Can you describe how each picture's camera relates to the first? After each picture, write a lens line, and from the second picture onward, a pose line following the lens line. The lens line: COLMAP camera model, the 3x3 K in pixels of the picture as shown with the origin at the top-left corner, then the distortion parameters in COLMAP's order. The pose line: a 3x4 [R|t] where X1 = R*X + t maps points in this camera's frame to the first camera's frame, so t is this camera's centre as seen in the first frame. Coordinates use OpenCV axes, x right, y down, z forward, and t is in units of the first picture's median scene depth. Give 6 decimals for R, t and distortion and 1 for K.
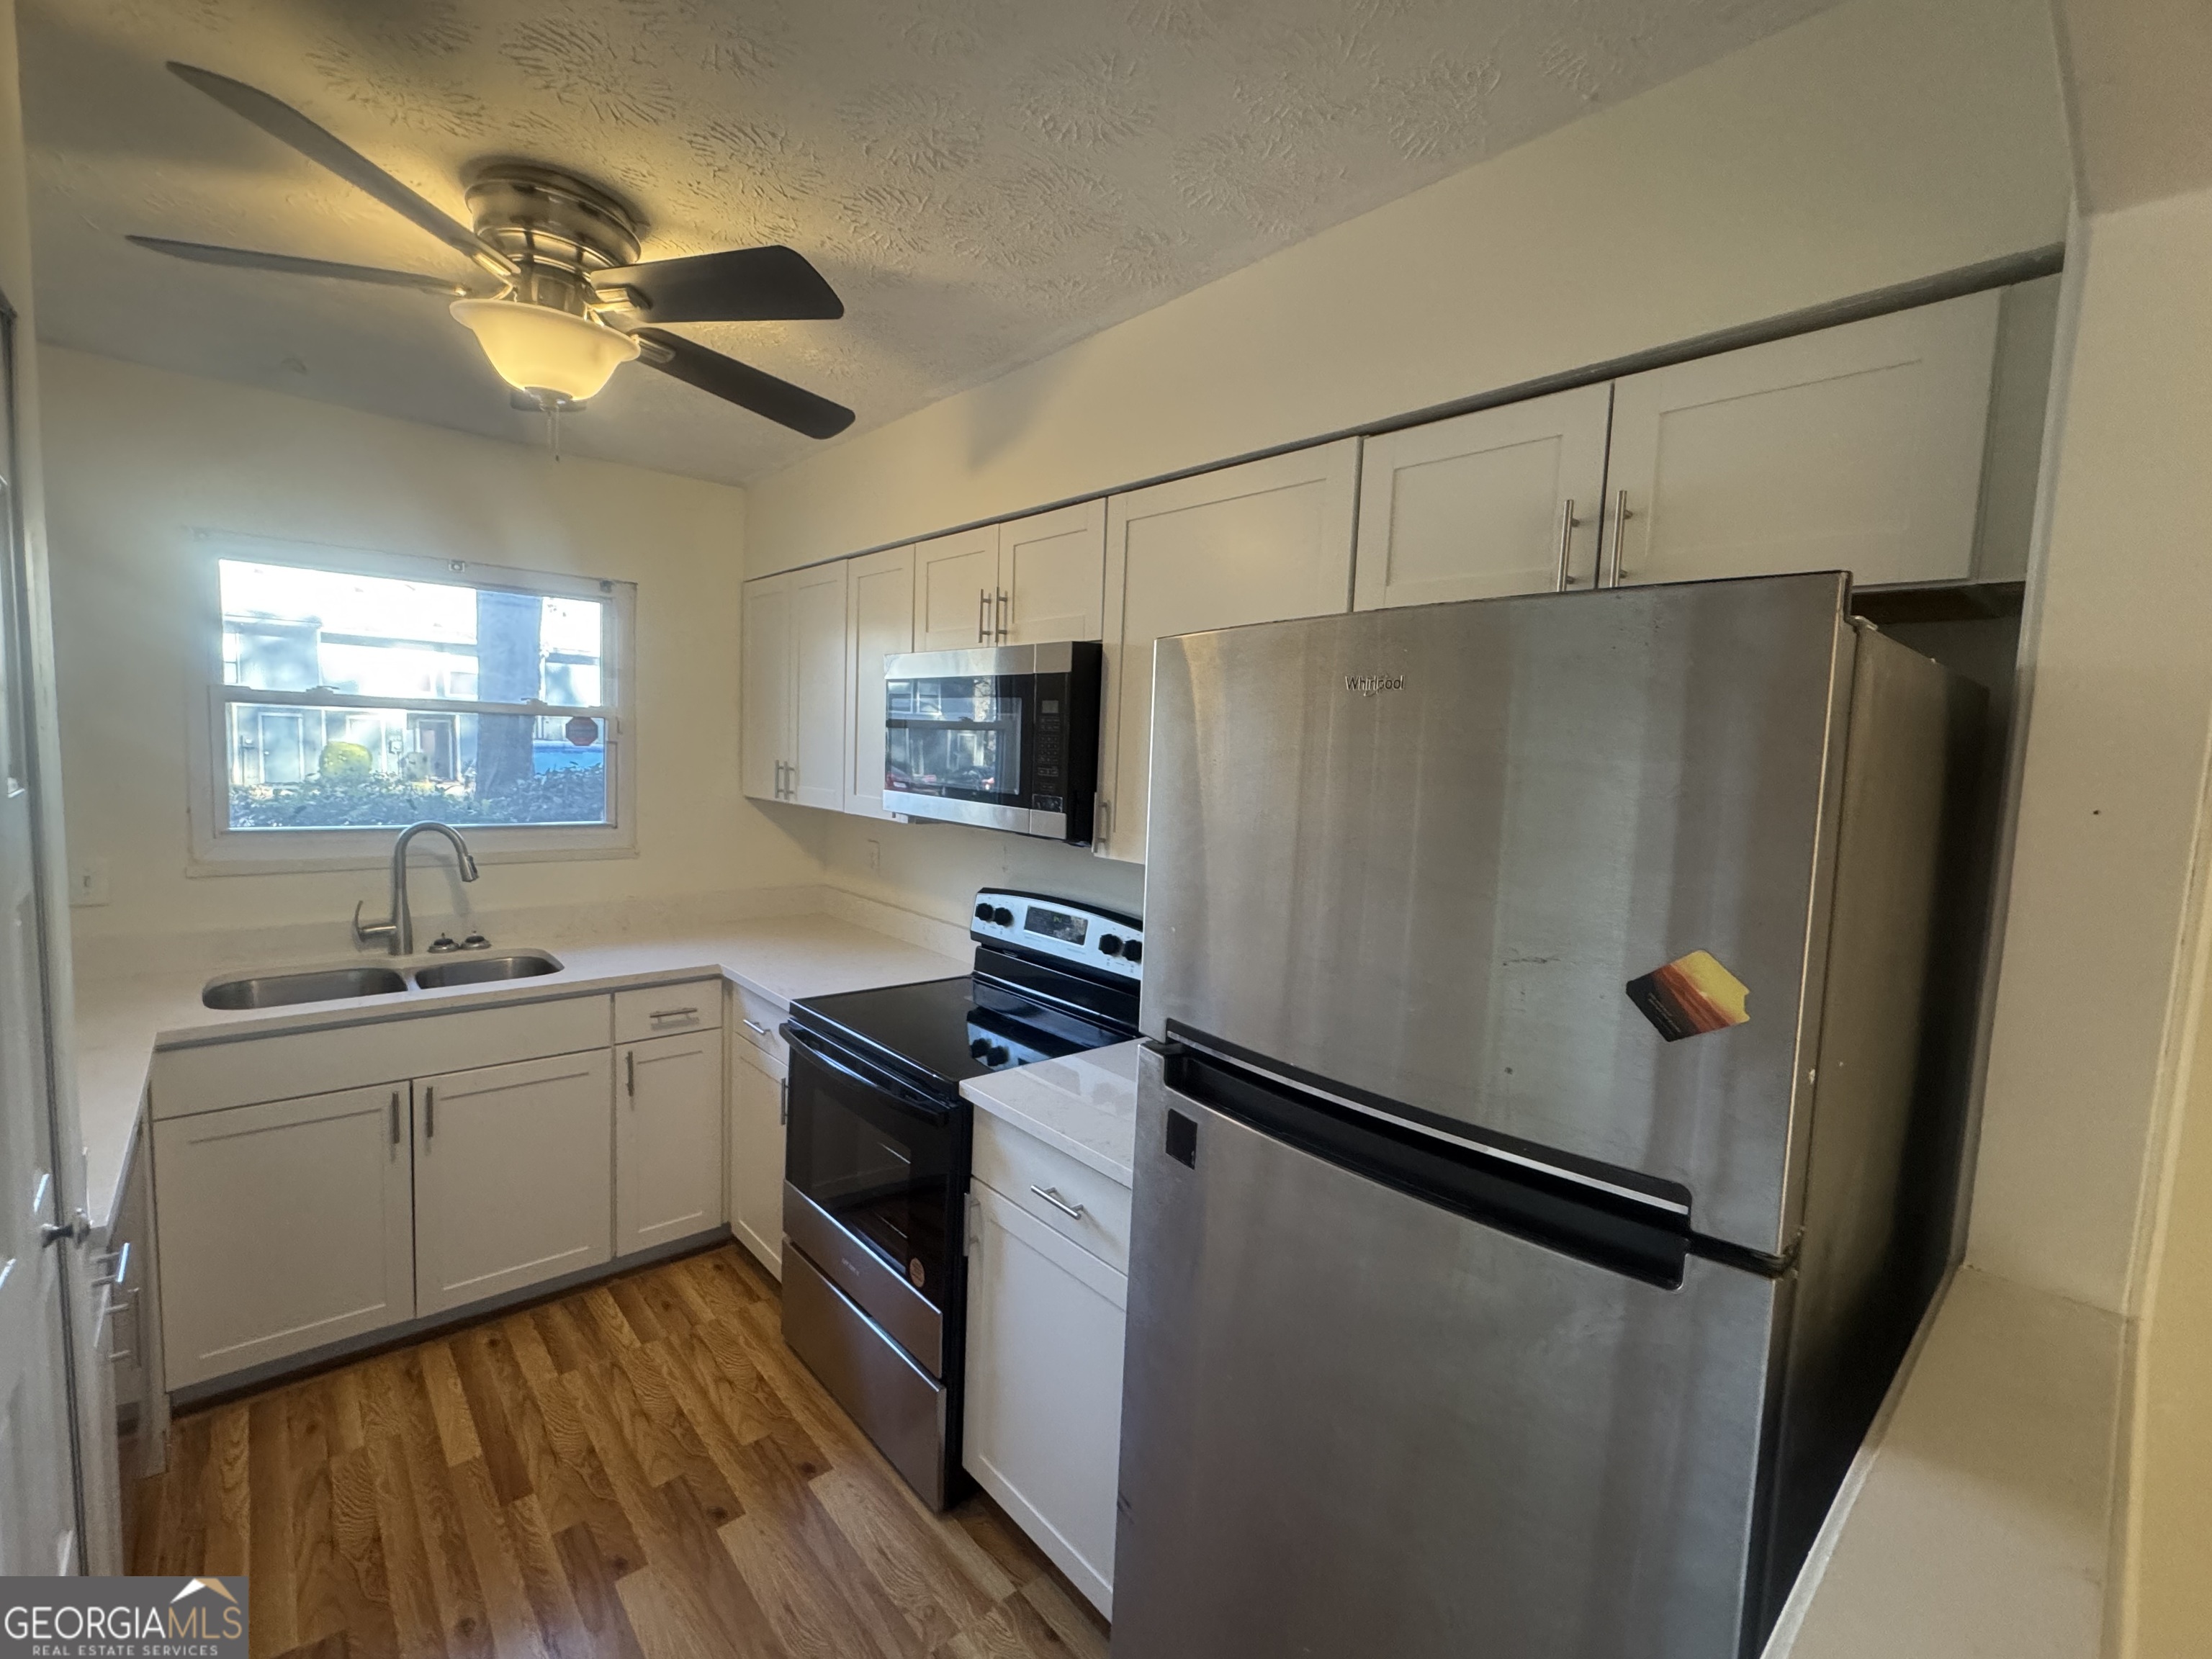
lens RADIAL K [[956.3, 0, 1106.2], [0, 956.3, 827.6], [0, 0, 1]] dist [-0.005679, 0.000053]
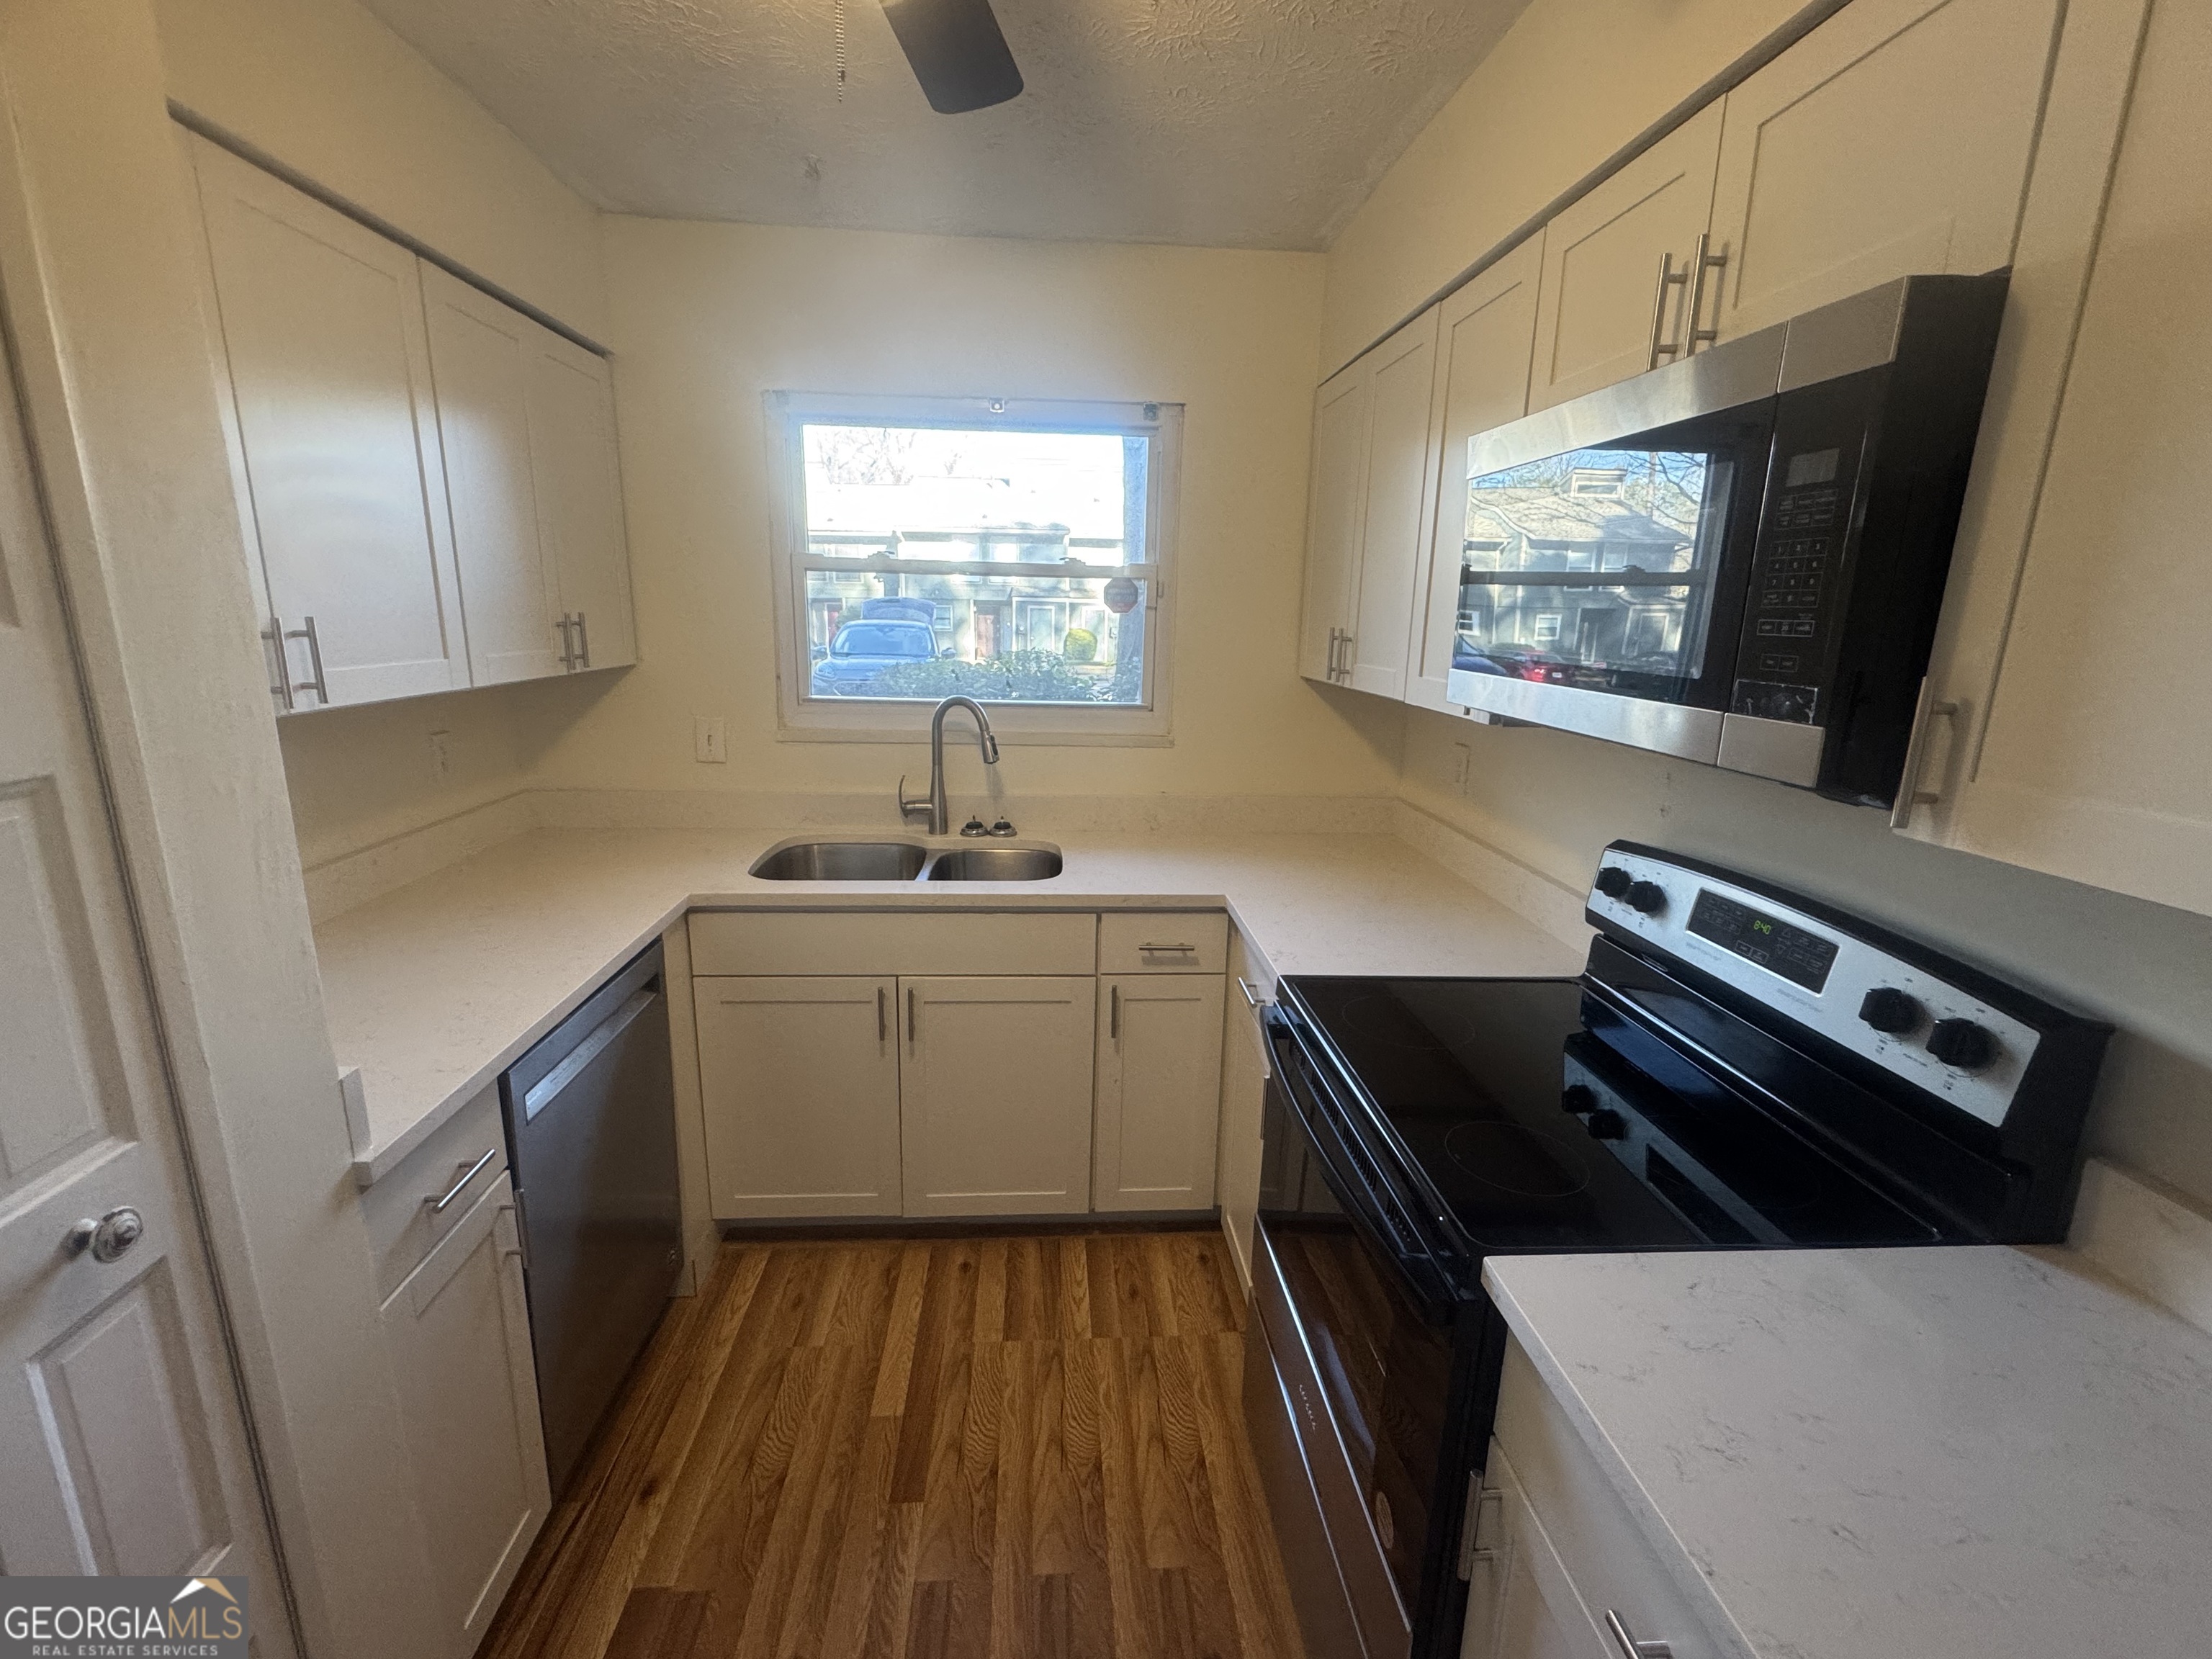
lens RADIAL K [[956.3, 0, 1106.2], [0, 956.3, 827.6], [0, 0, 1]] dist [-0.005679, 0.000053]
pose [[0.790937, 0.116177, -0.600767, -0.027074], [-0.044807, 0.990171, 0.132491, -0.009400], [0.610255, -0.077874, 0.788369, 0.369667]]
